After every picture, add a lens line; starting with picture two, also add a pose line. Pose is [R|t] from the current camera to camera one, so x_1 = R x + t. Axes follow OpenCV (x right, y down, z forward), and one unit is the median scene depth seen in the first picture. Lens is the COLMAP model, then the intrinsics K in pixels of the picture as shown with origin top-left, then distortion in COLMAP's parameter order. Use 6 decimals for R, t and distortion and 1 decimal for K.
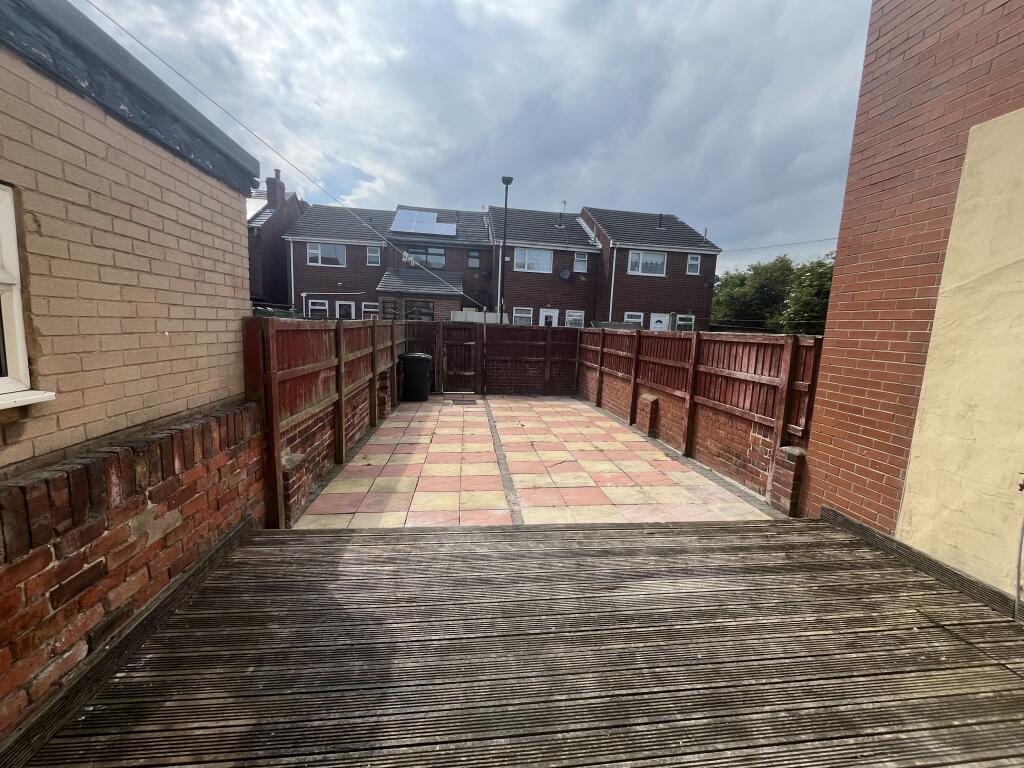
lens RADIAL K [[414.3, 0, 514.8], [0, 414.3, 383.8], [0, 0, 1]] dist [-0.002977, 0.000418]
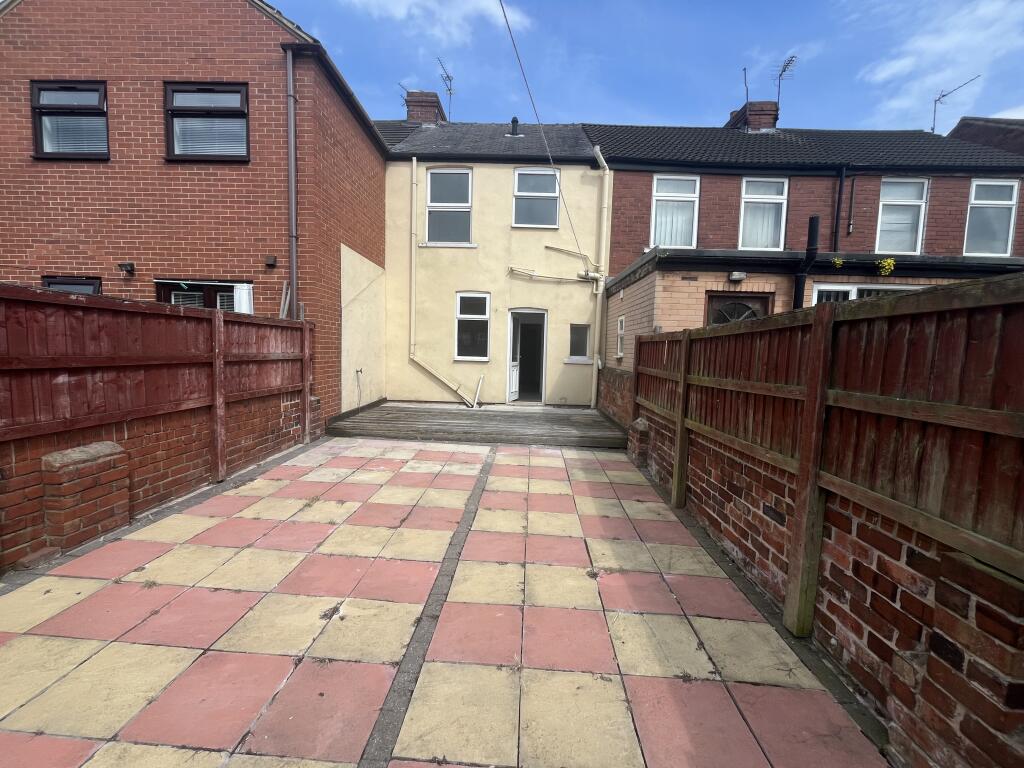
lens RADIAL K [[414.3, 0, 509.0], [0, 414.3, 385.4], [0, 0, 1]] dist [-0.002977, 0.000418]
pose [[-0.982247, -0.091528, 0.163749, -0.205717], [-0.052864, 0.972571, 0.226521, -0.198945], [-0.179990, 0.213843, -0.960143, 1.742295]]
